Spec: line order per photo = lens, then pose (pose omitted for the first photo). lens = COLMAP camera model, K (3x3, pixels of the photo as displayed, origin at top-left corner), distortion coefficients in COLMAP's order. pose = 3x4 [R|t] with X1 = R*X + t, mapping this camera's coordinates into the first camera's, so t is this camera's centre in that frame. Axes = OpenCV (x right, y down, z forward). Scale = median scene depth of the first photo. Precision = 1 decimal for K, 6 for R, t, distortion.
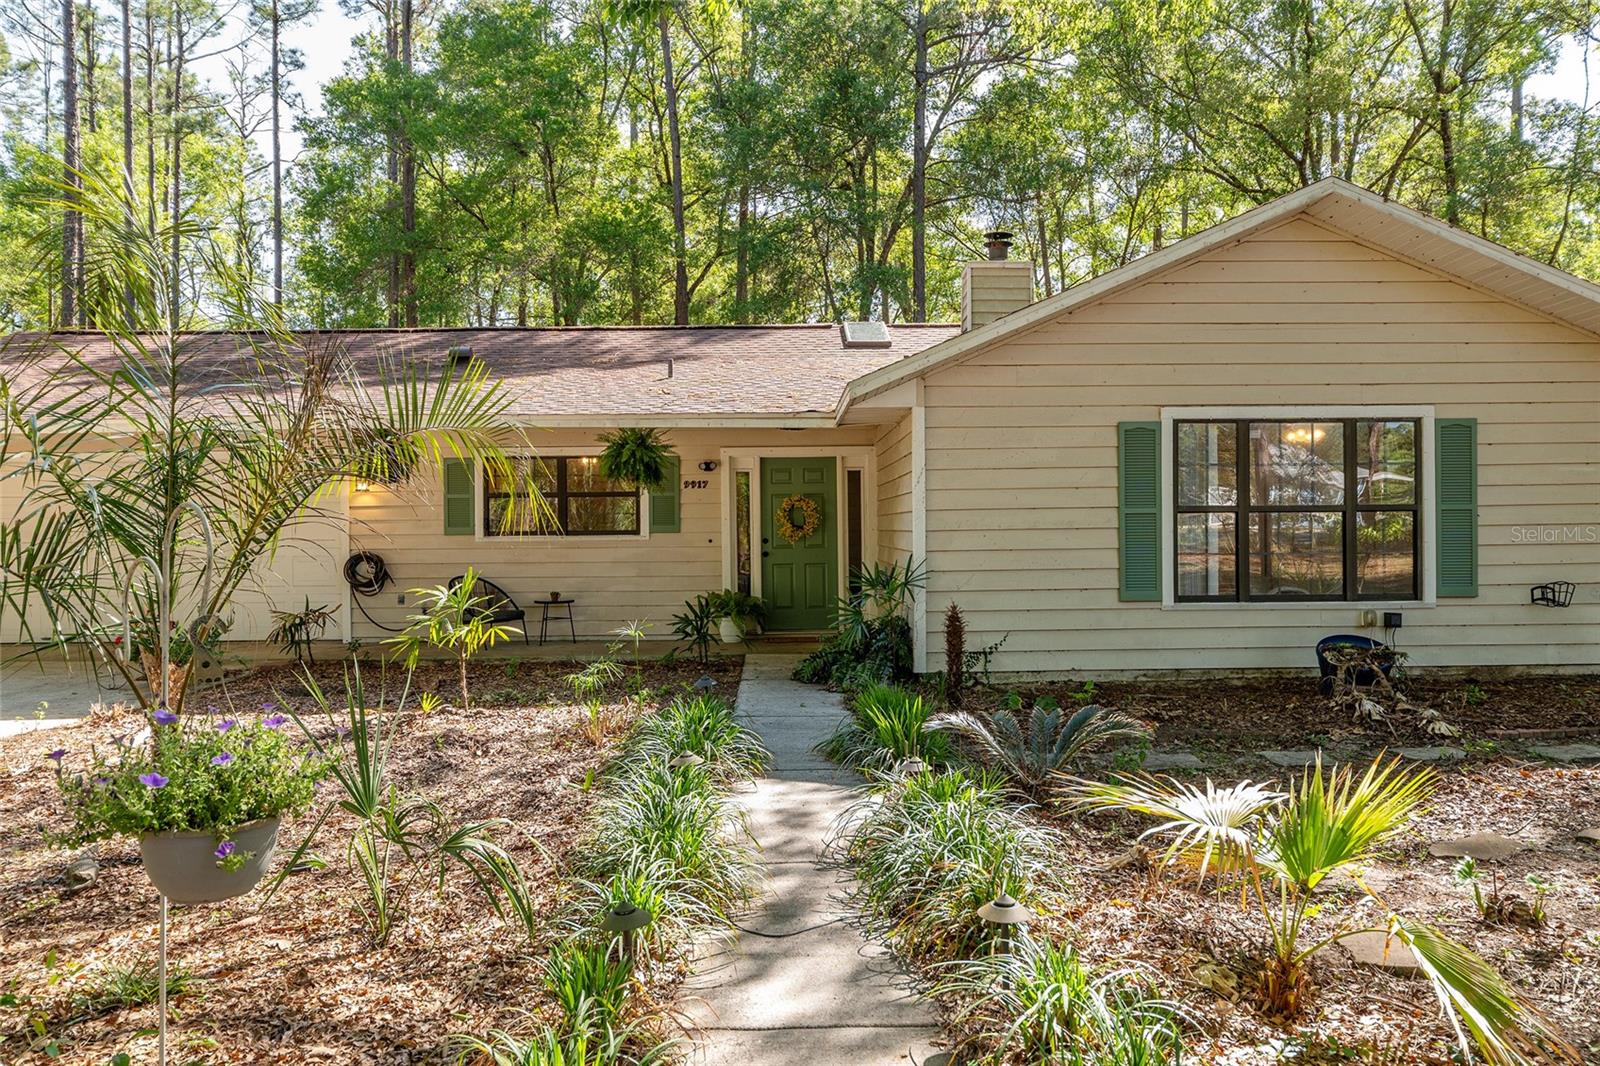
lens RADIAL K [[1246.4, 0, 805.3], [0, 1246.4, 533.4], [0, 0, 1]] dist [-0.014181, 0.003426]
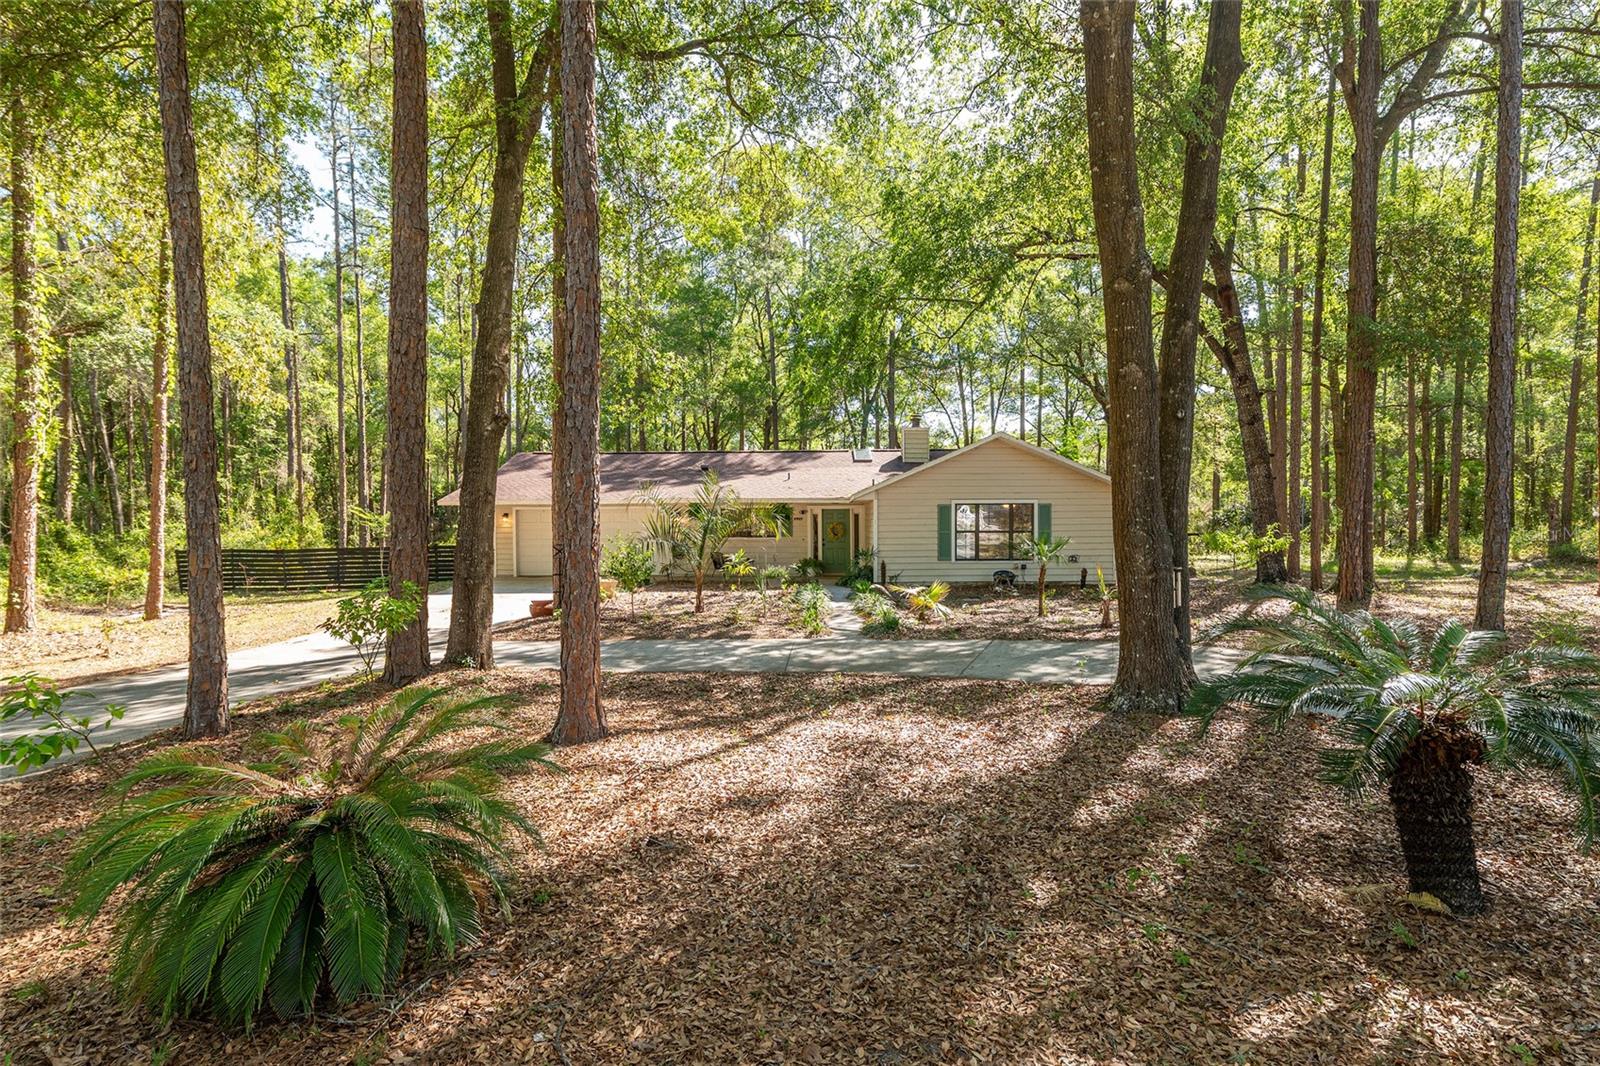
lens RADIAL K [[814.7, 0, 800.1], [0, 814.7, 534.4], [0, 0, 1]] dist [0.000943, -0.000048]
pose [[0.999305, 0.003342, -0.037136, -0.018228], [-0.002937, 0.999936, 0.010955, -0.024119], [0.037170, -0.010838, 0.999250, -0.776605]]
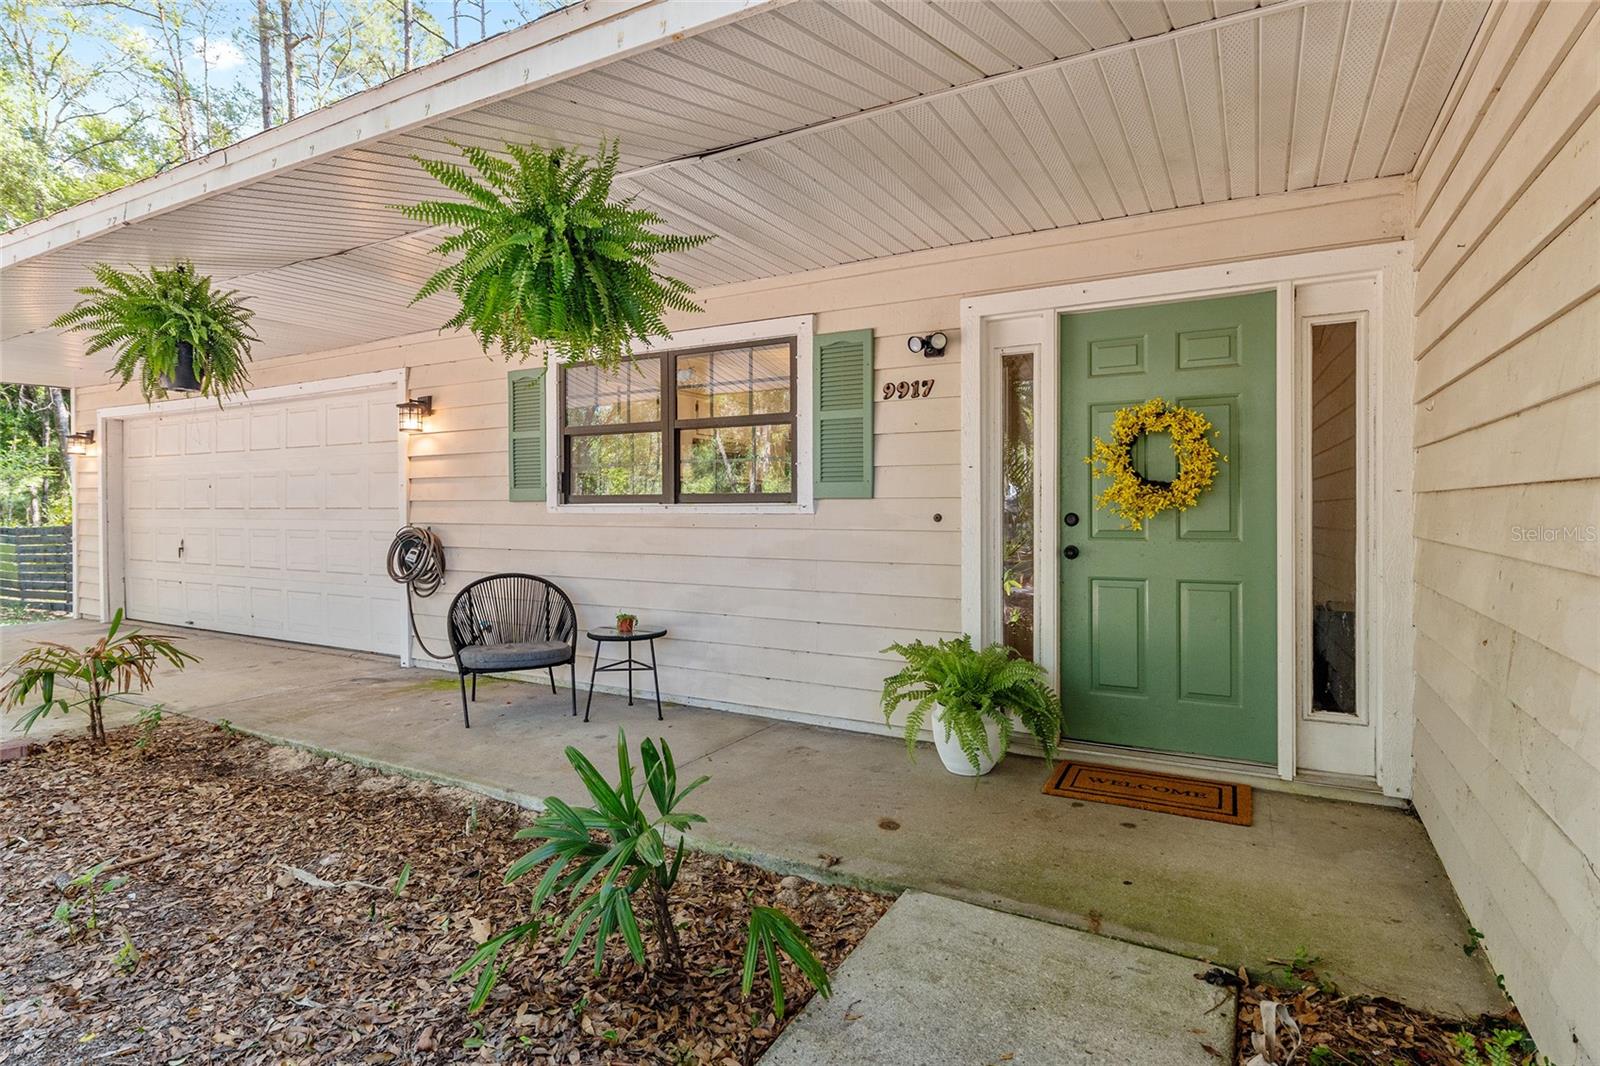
lens RADIAL K [[814.7, 0, 795.1], [0, 814.7, 516.4], [0, 0, 1]] dist [0.000943, -0.000048]
pose [[0.869909, 0.013097, -0.493039, 0.020944], [-0.008236, 0.999894, 0.012029, 0.002671], [0.493144, -0.006403, 0.869924, 0.728487]]
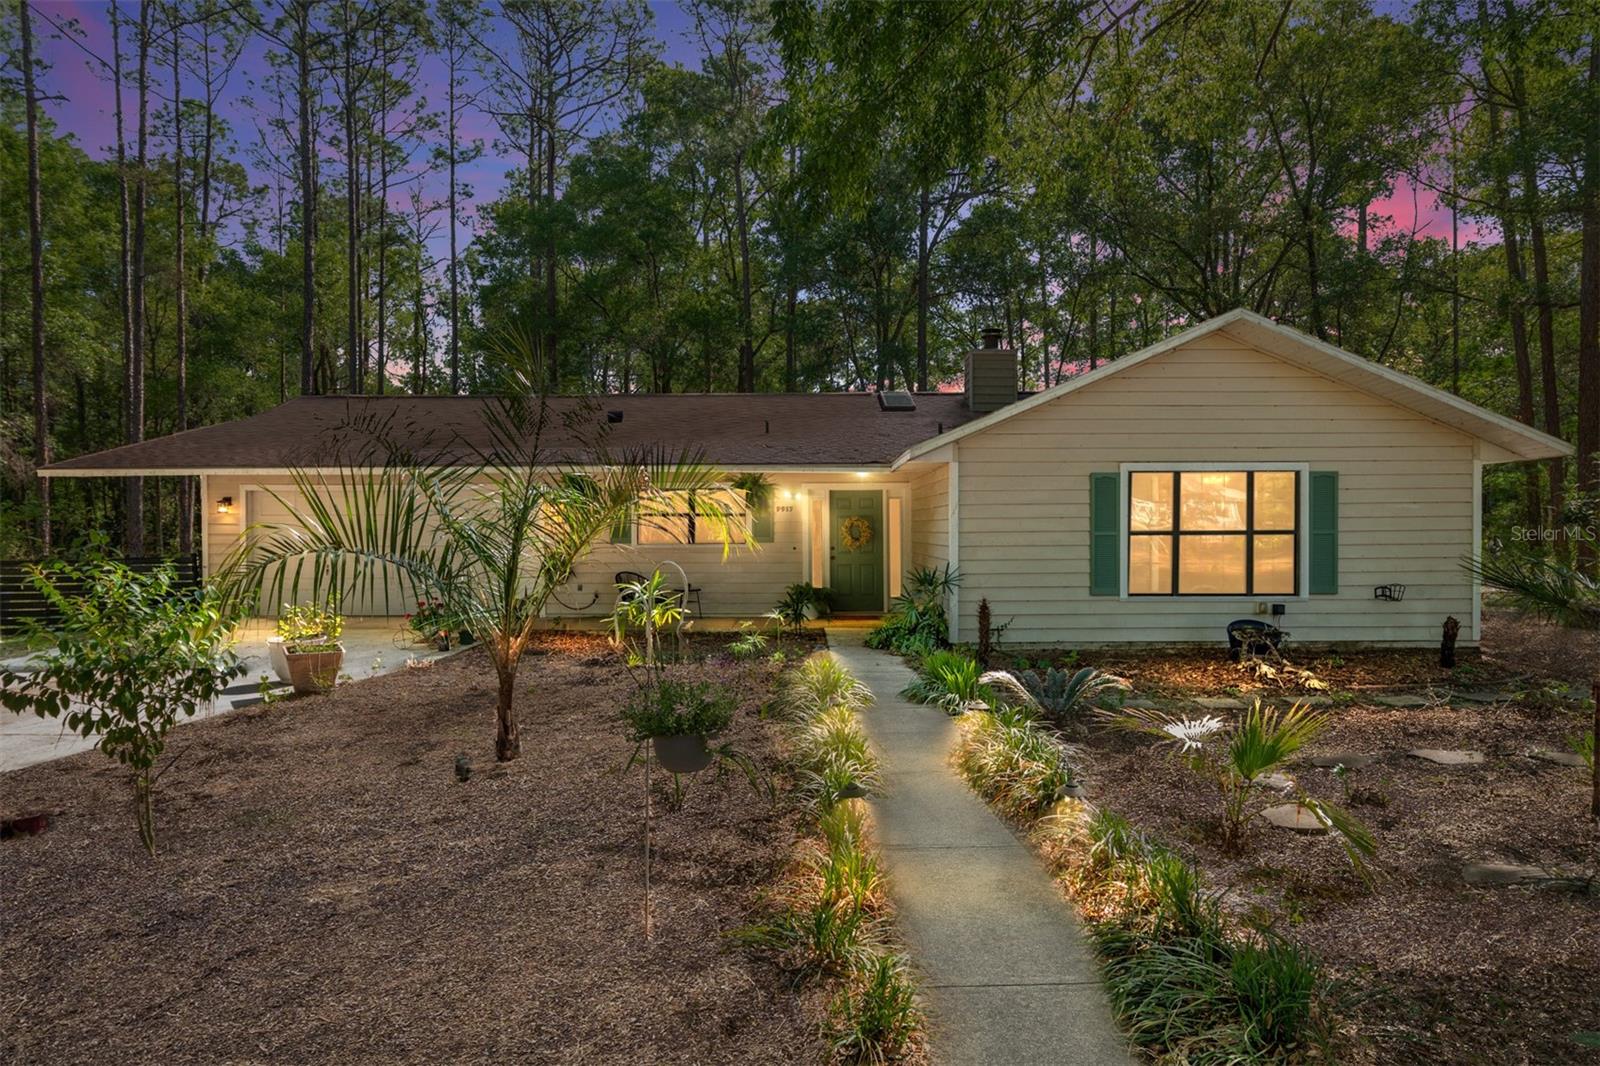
lens RADIAL K [[930.0, 0, 796.5], [0, 930.0, 537.0], [0, 0, 1]] dist [-0.014574, 0.001484]
pose [[0.999680, 0.005838, -0.024620, -0.047349], [-0.005694, 0.999966, 0.005921, -0.012895], [0.024654, -0.005779, 0.999679, -0.071792]]
